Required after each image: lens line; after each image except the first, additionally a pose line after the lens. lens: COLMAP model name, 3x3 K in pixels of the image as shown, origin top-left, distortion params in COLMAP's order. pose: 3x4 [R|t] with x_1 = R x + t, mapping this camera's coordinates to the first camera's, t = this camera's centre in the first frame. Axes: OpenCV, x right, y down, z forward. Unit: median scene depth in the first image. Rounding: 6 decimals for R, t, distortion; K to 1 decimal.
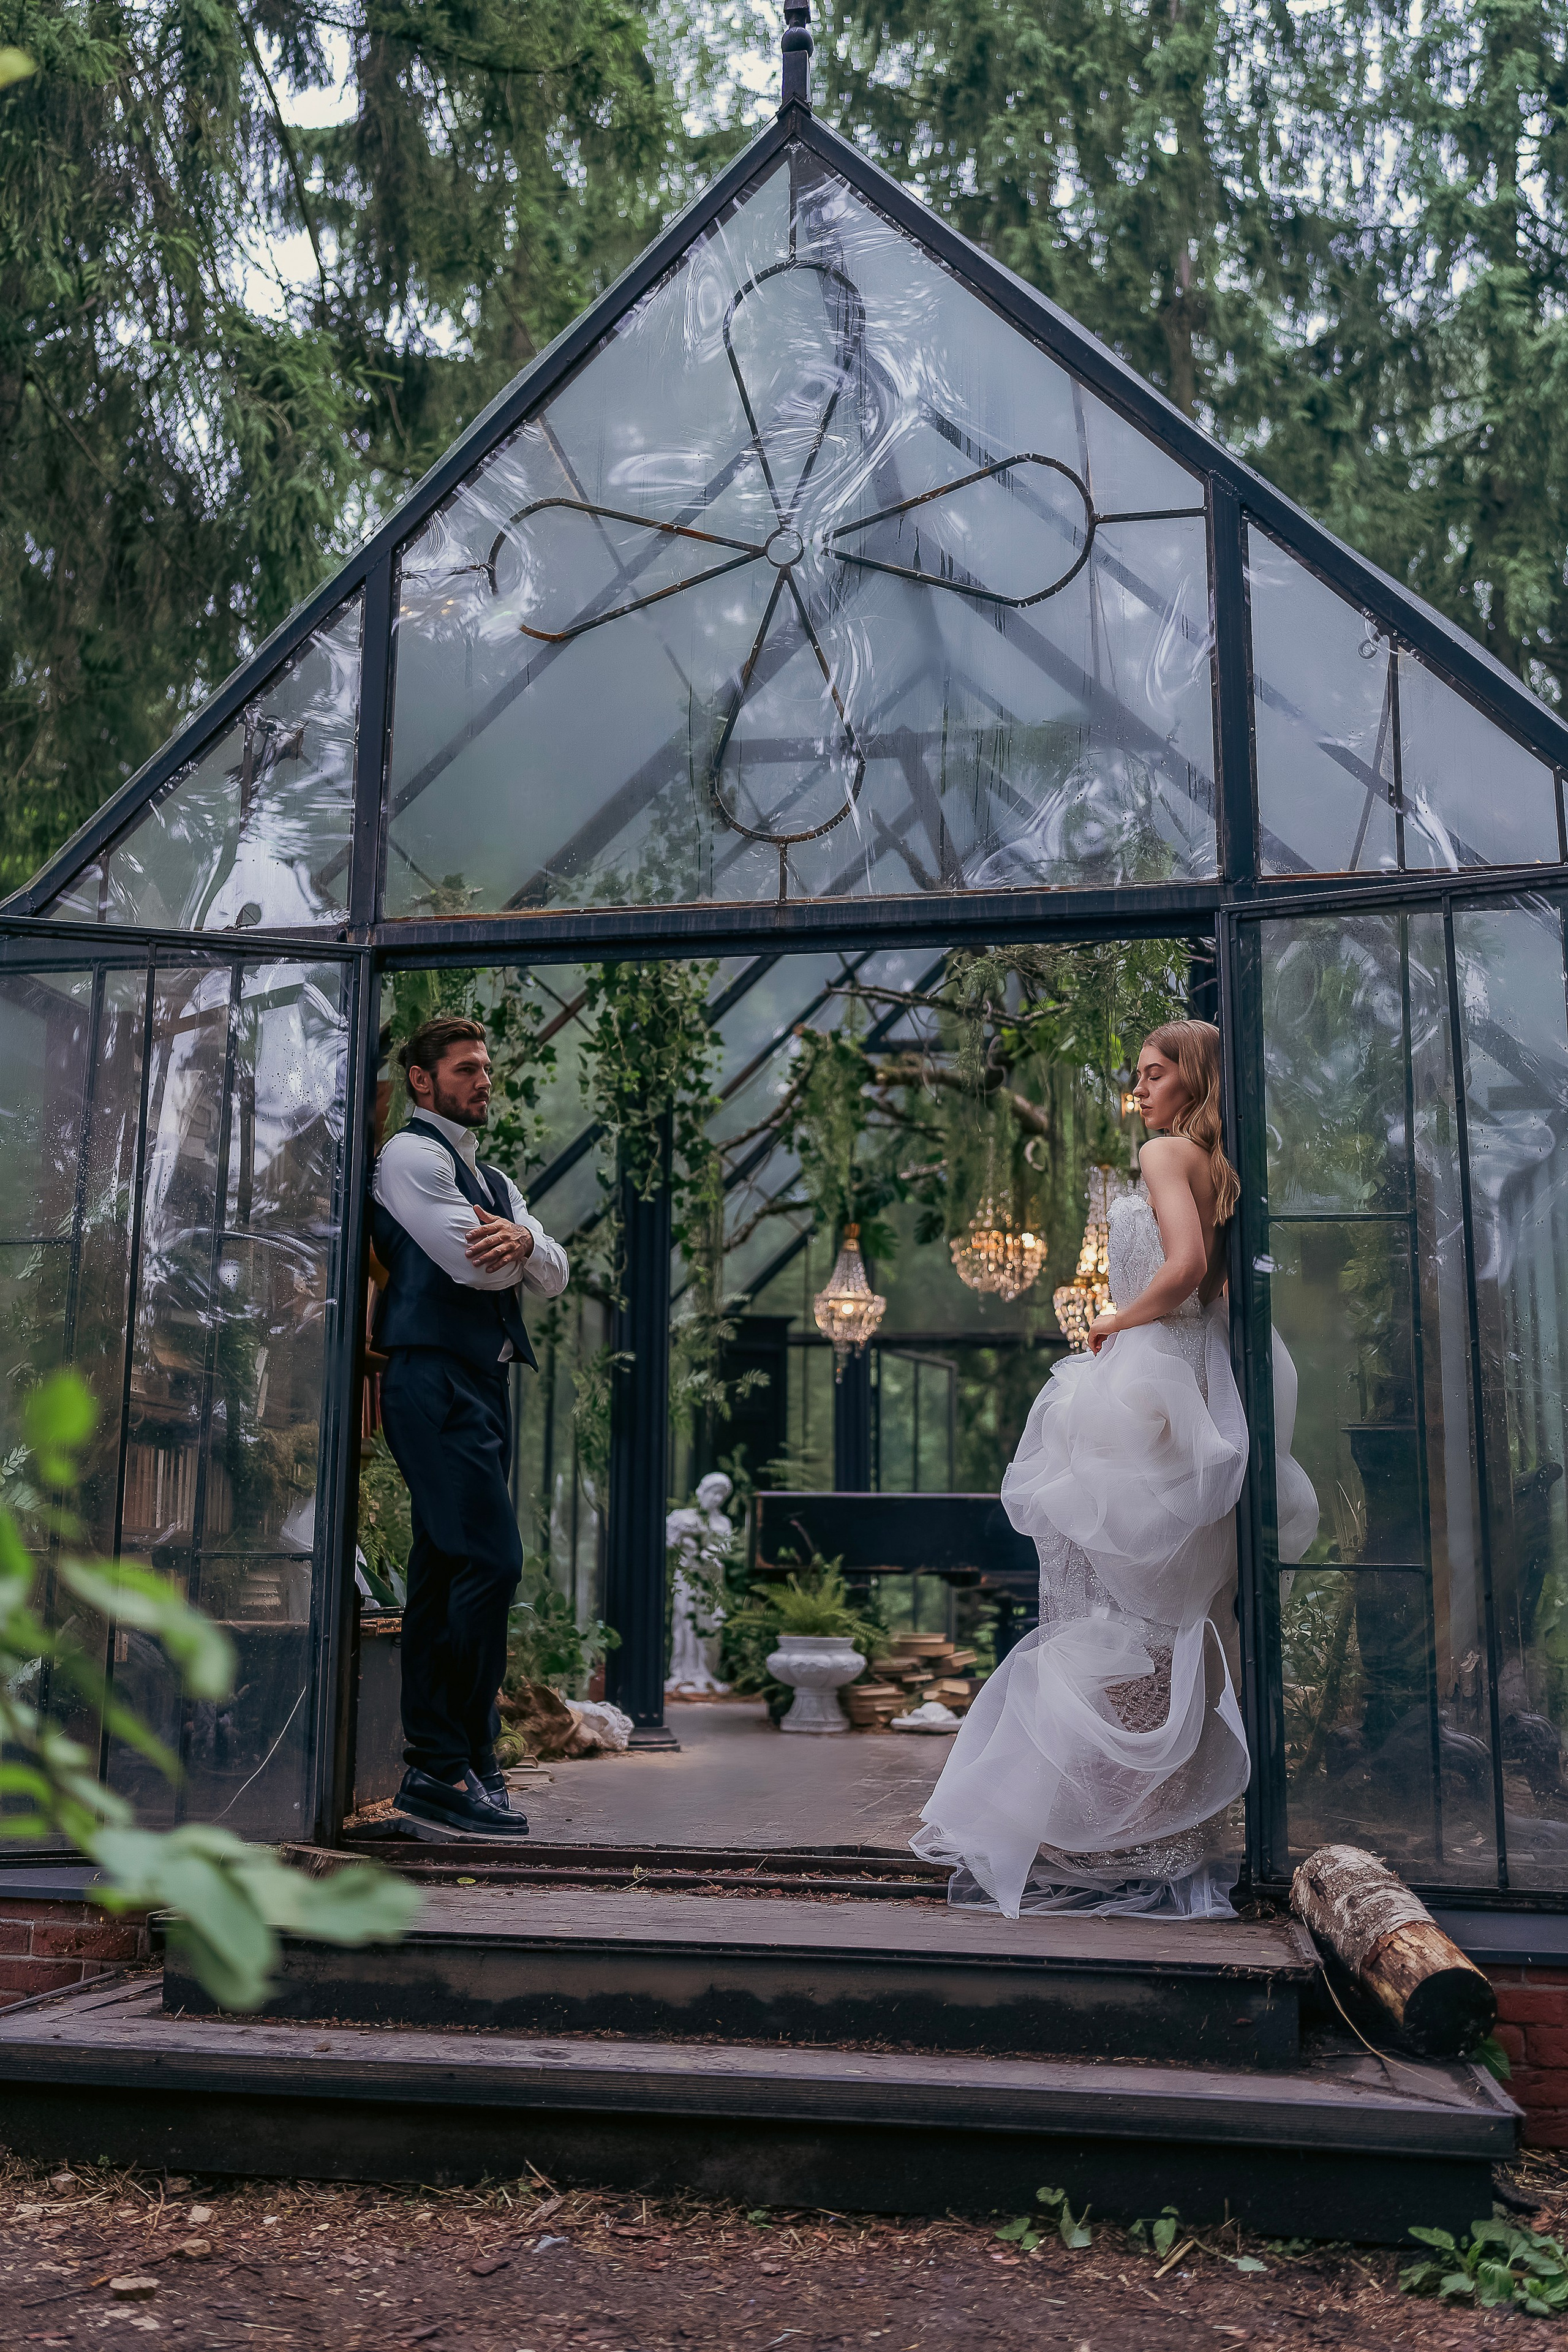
lens RADIAL K [[2259.8, 0, 780.8], [0, 2259.8, 1182.6], [0, 0, 1]] dist [-0.006903, 0.035222]
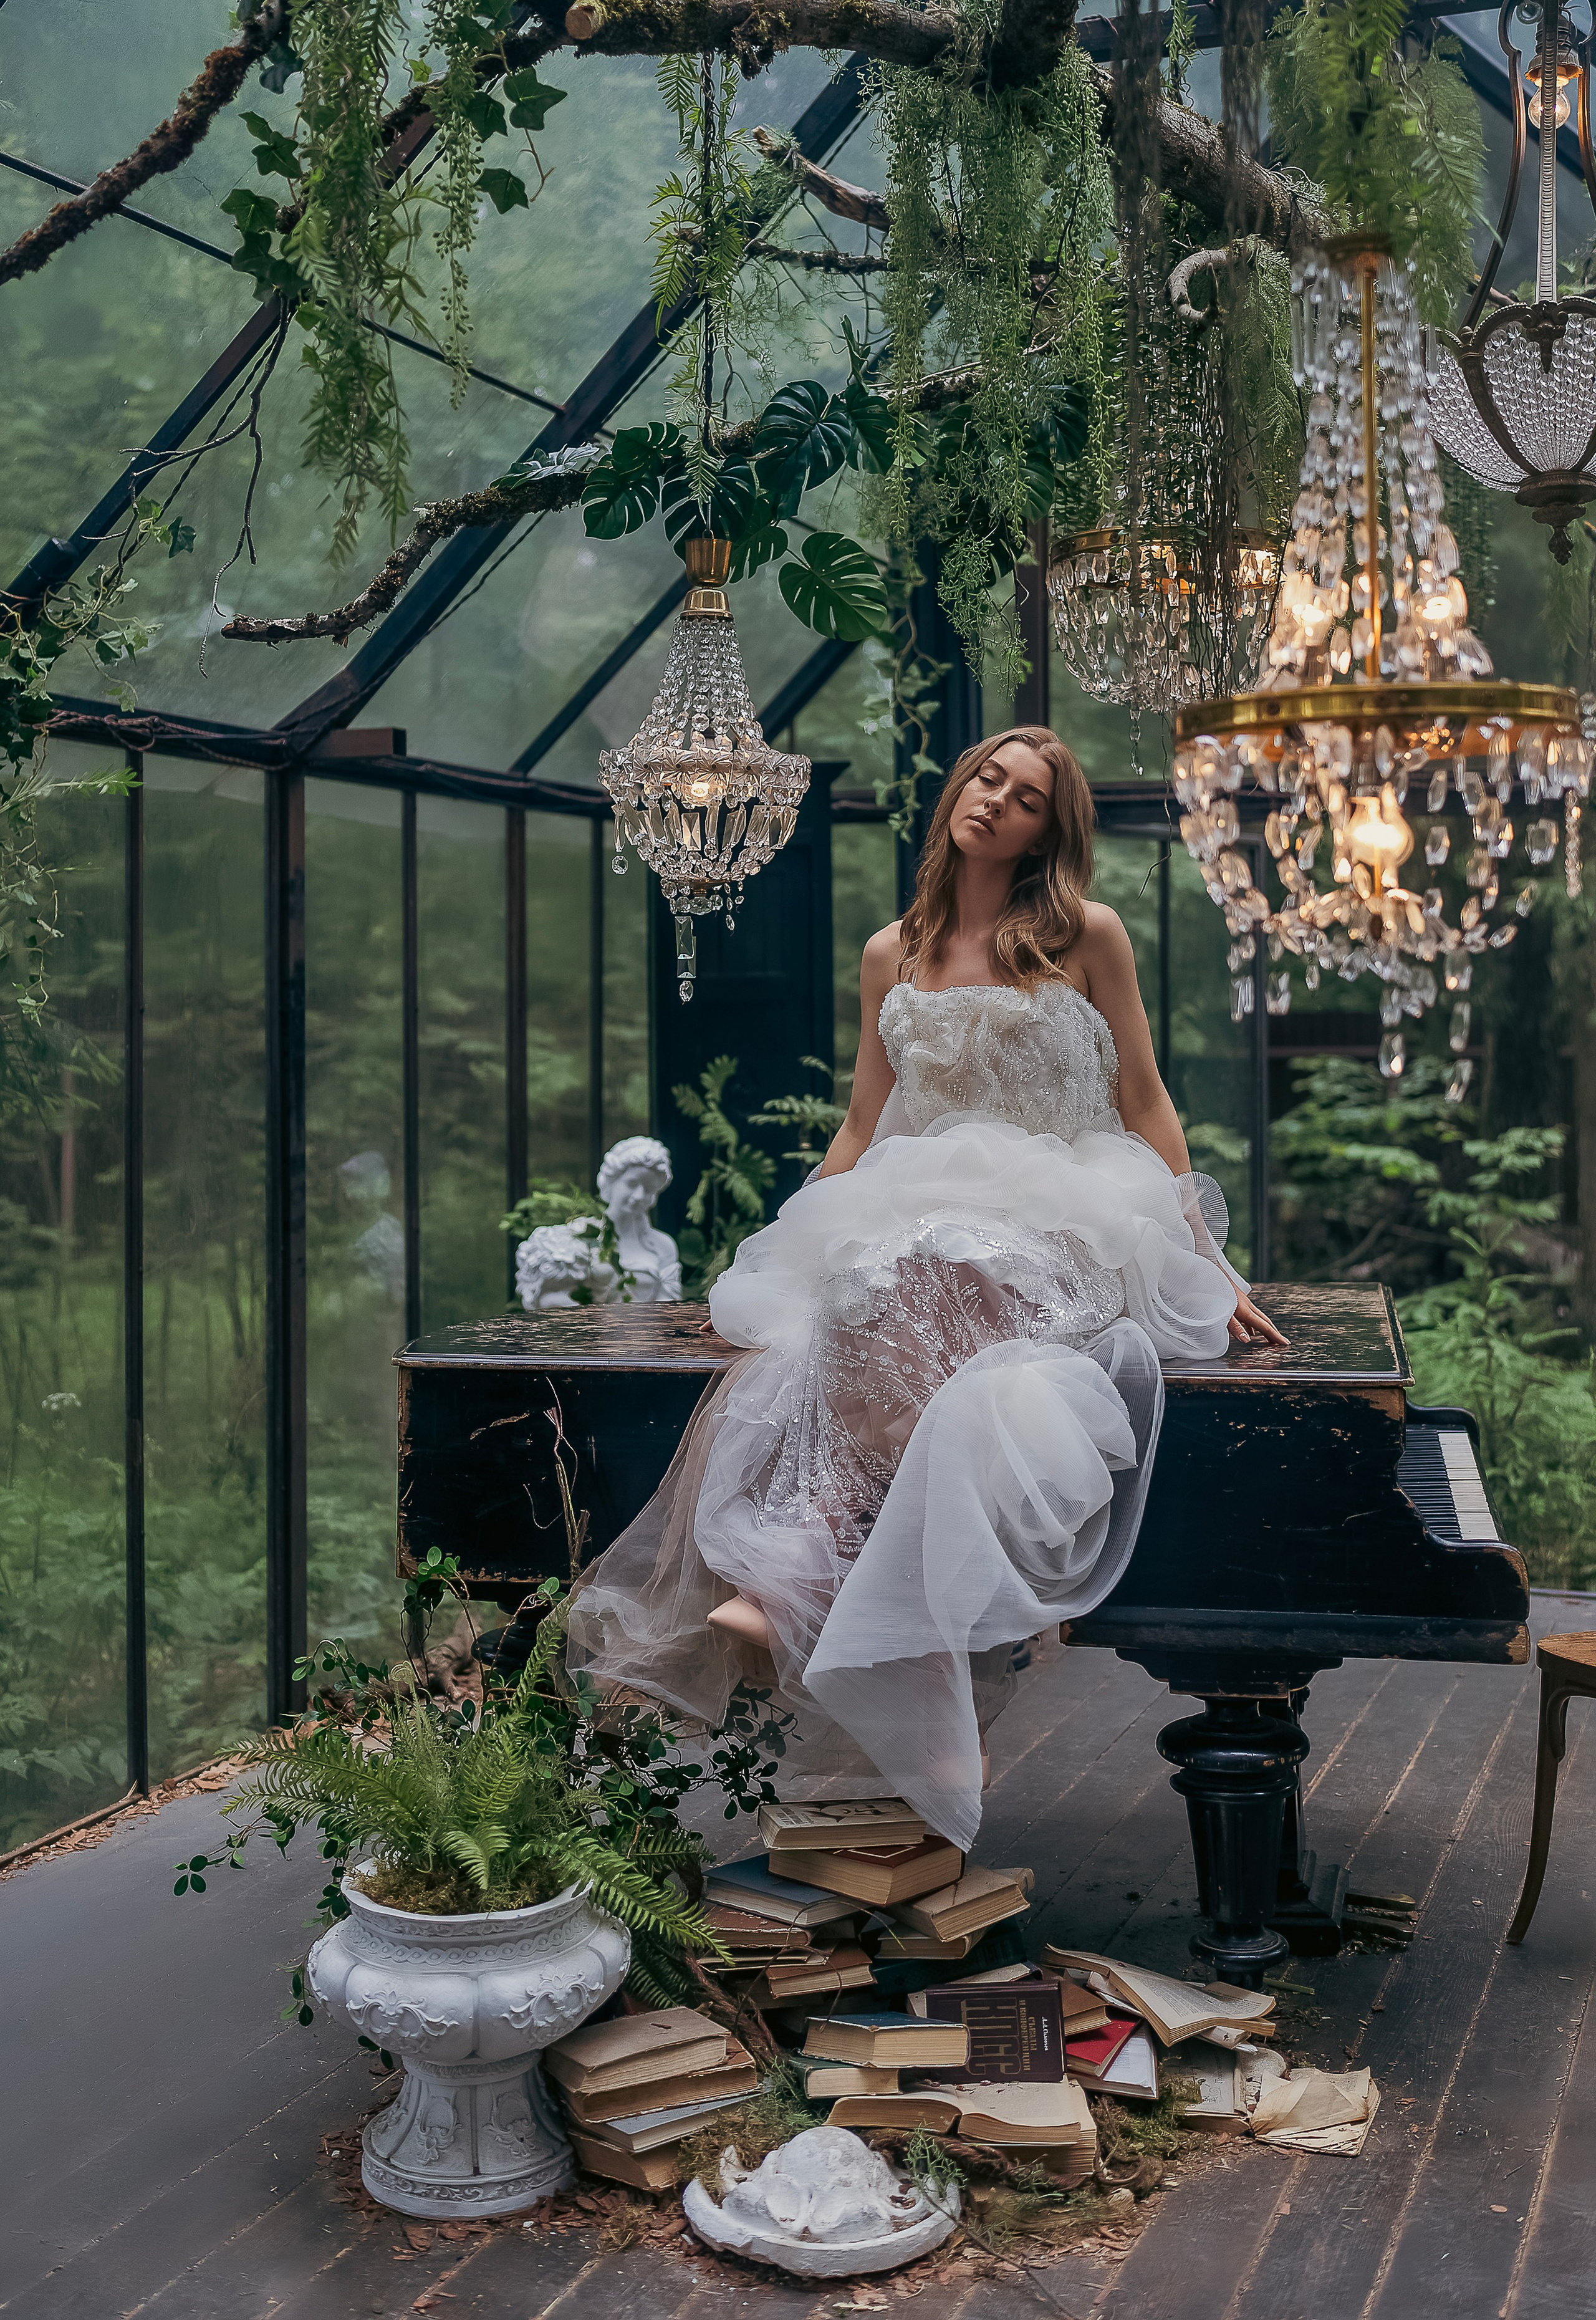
lens RADIAL K [[2678.2, 0, 805.0], [0, 2678.2, 920.3], [0, 0, 1]] dist [-0.009650, 0.017417]
pose [[0.981910, -0.024841, -0.187710, 0.149872], [0.051878, 0.988717, 0.140528, 0.023928], [0.182101, -0.147724, 0.972120, 0.751315]]
